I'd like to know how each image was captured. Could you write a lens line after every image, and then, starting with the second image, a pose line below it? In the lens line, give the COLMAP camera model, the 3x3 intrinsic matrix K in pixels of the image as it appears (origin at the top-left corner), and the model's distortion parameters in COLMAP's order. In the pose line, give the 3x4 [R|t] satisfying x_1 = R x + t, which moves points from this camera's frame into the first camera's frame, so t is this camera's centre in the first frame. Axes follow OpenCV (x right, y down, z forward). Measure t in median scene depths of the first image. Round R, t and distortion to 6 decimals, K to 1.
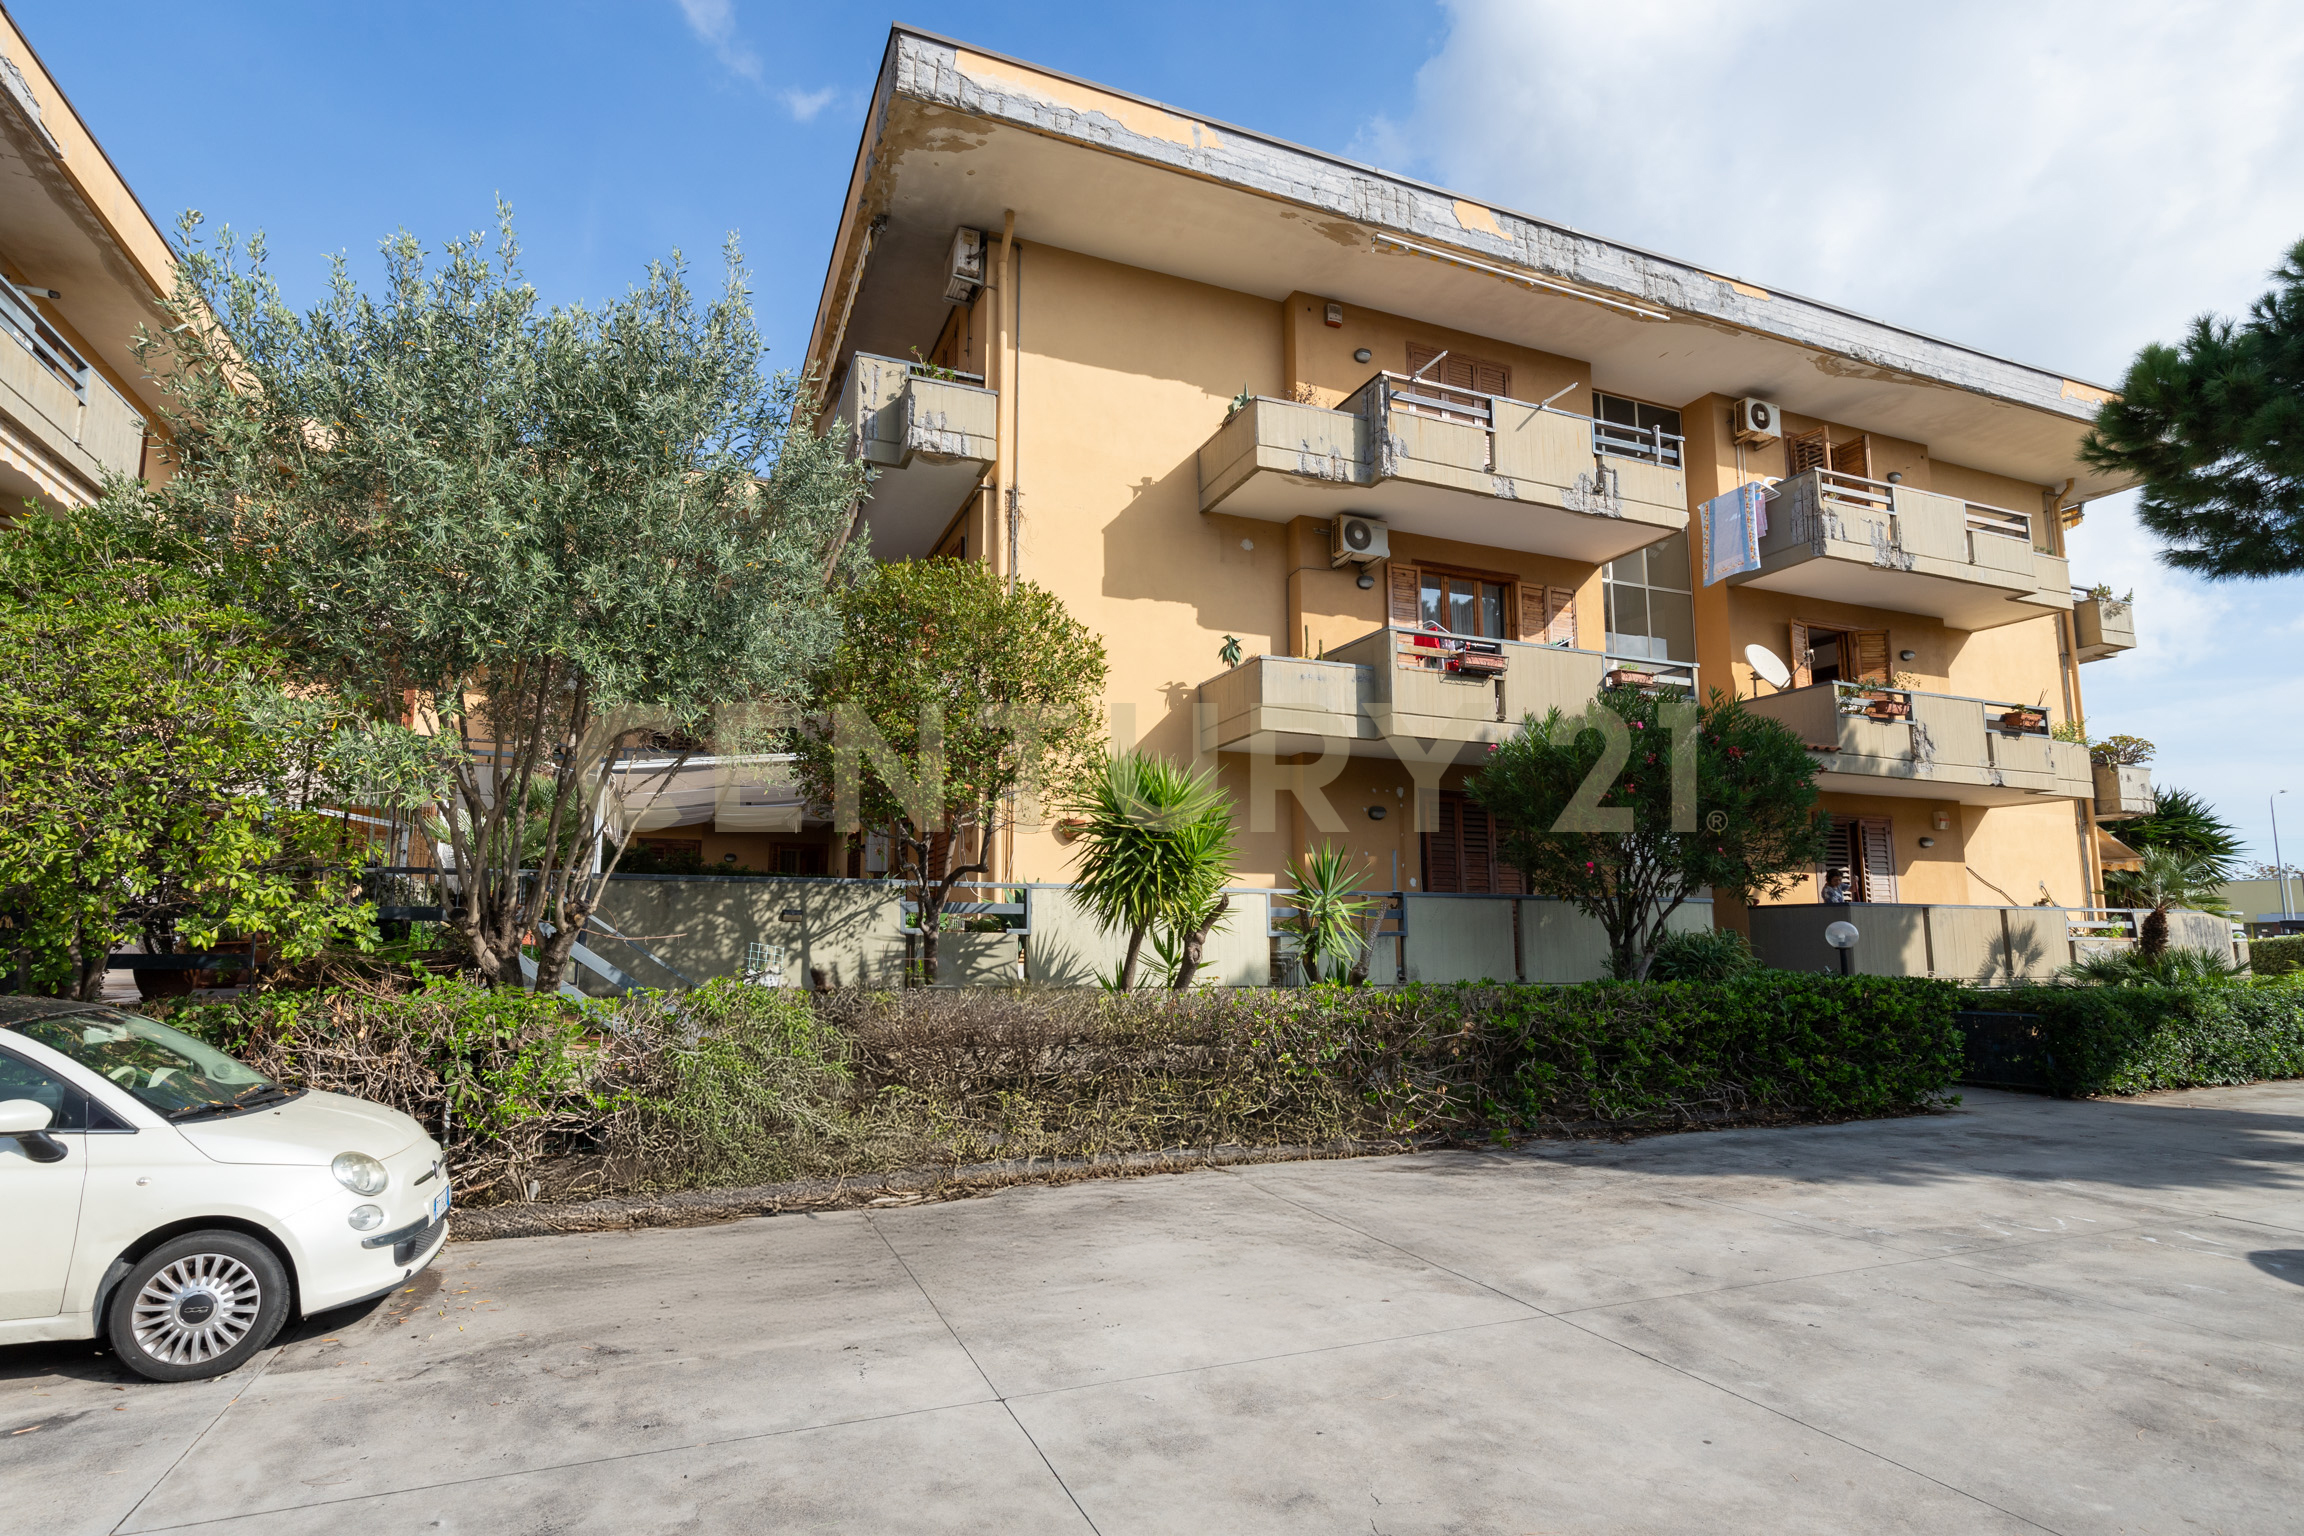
lens RADIAL K [[1155.4, 0, 1145.5], [0, 1155.4, 813.0], [0, 0, 1]] dist [0.002578, 0.001199]
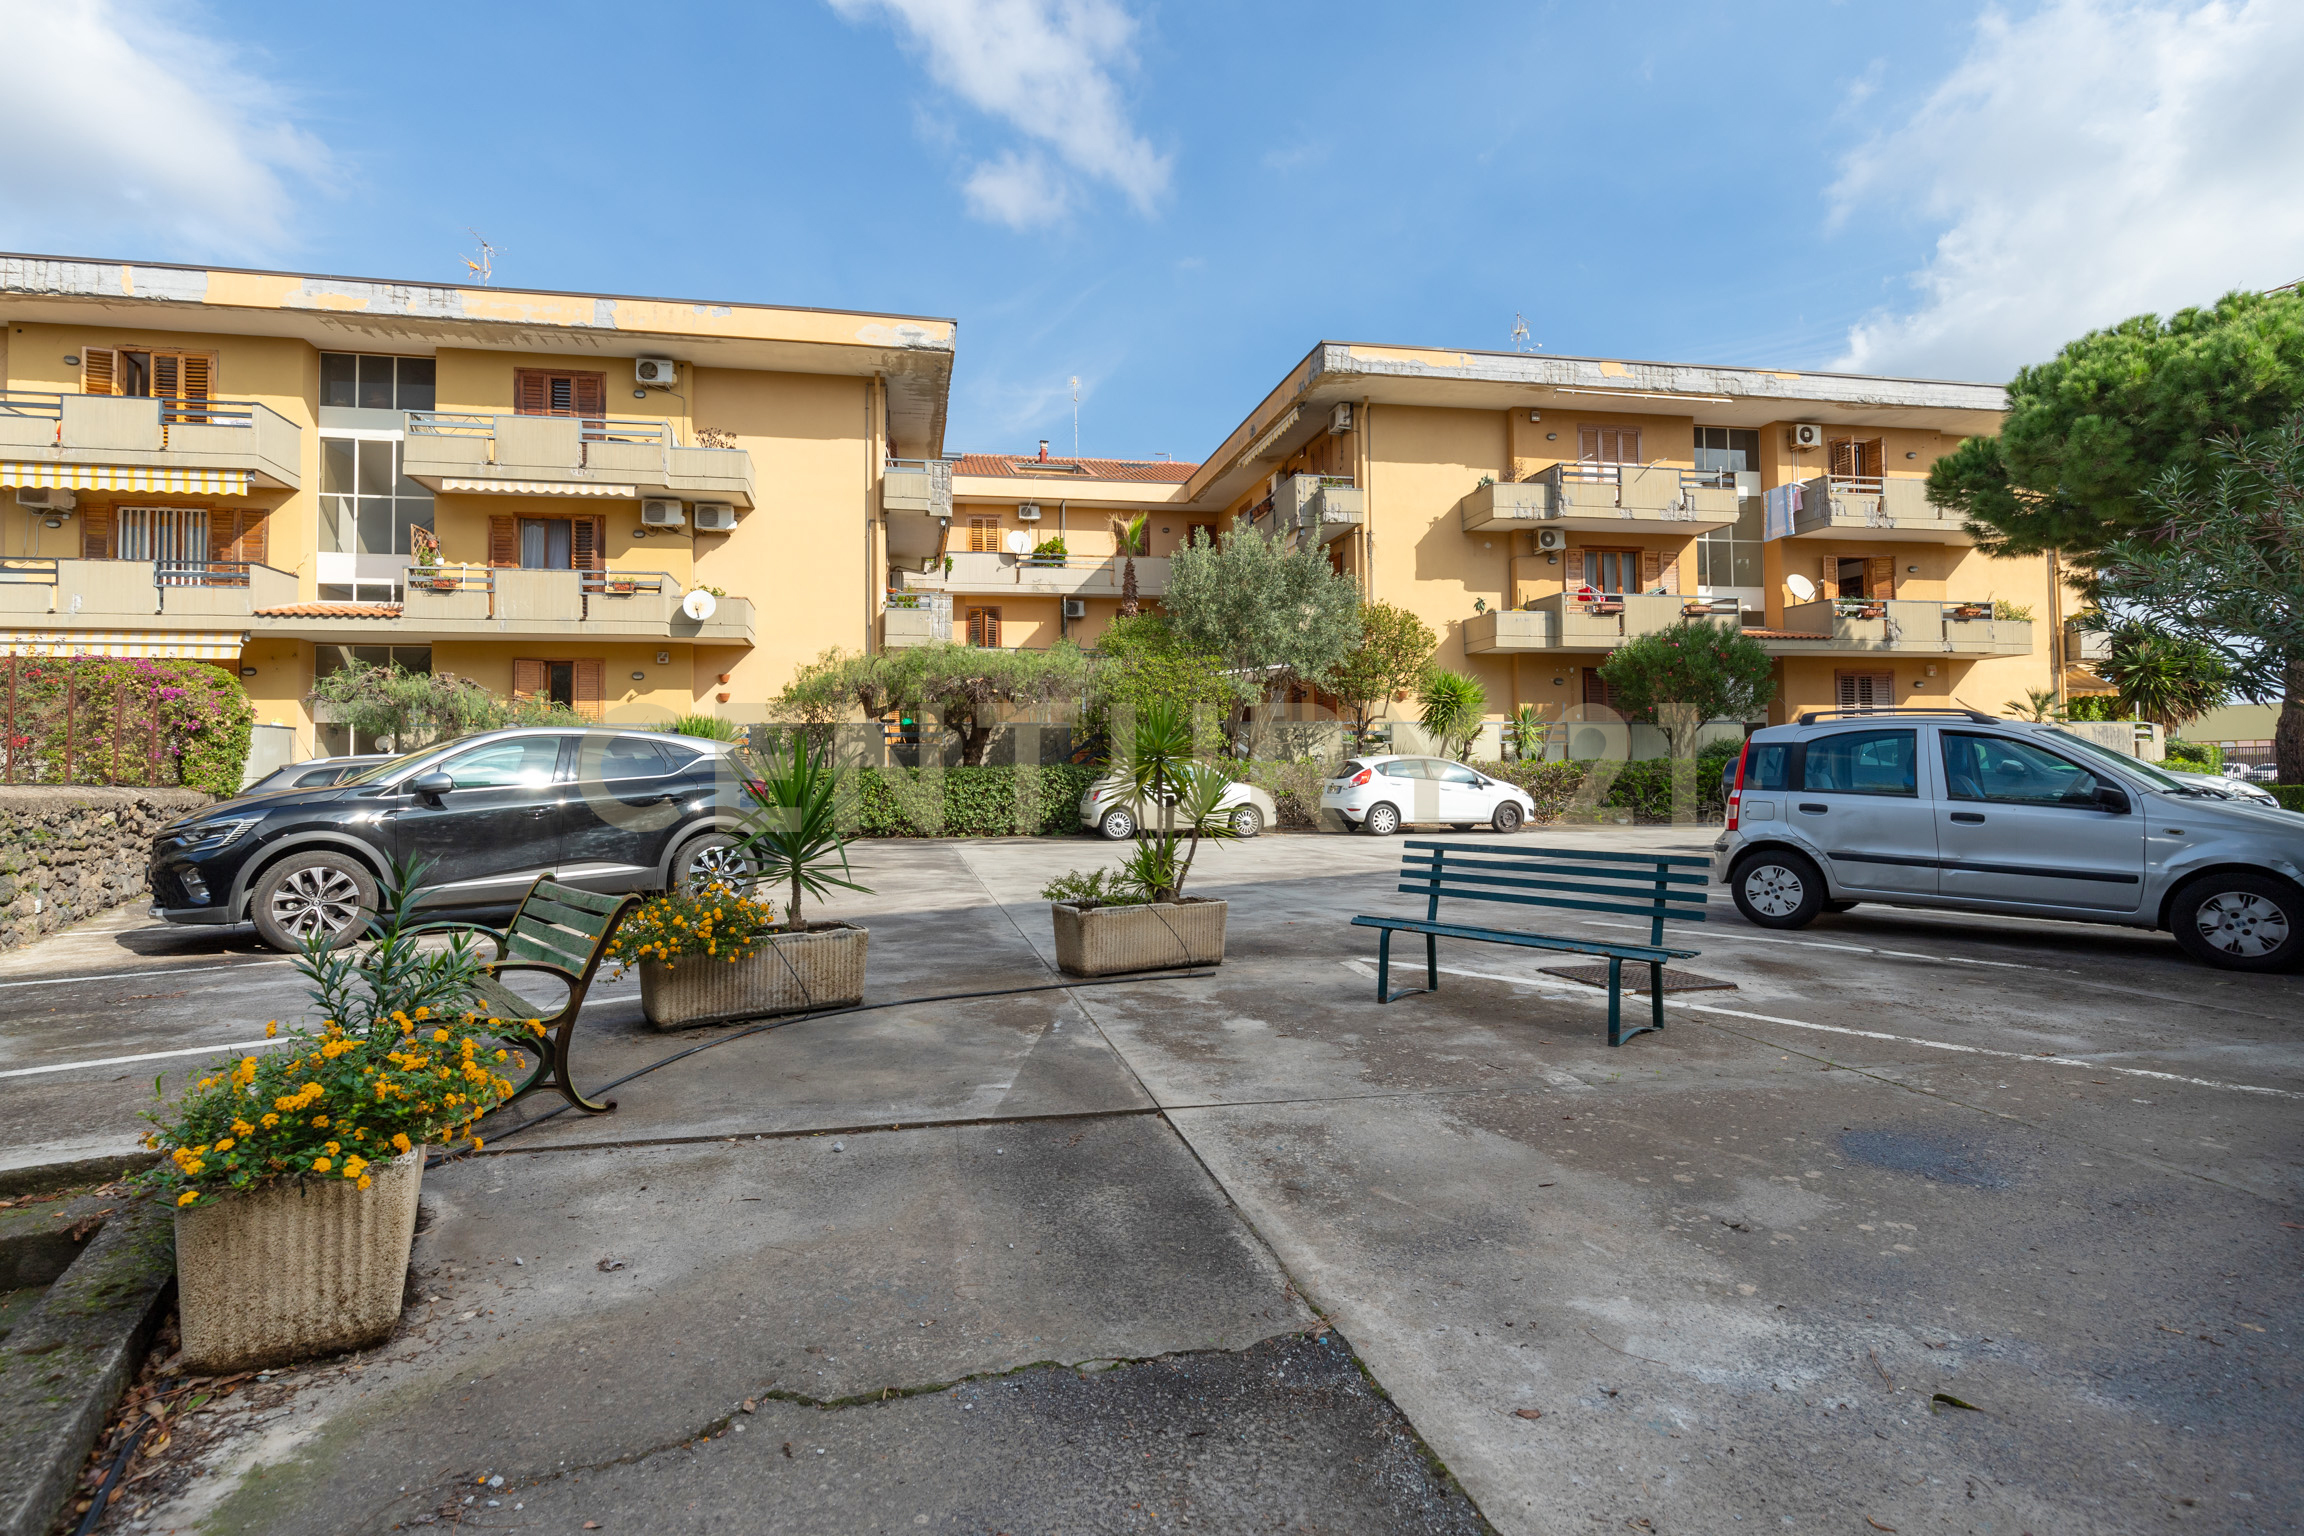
lens RADIAL K [[1143.5, 0, 1096.6], [0, 1143.5, 762.9], [0, 0, 1]] dist [-0.000958, -0.000209]
pose [[0.972678, -0.014516, -0.231704, -0.116969], [0.037247, 0.994872, 0.094036, -0.076494], [0.229151, -0.100097, 0.968230, -1.097026]]
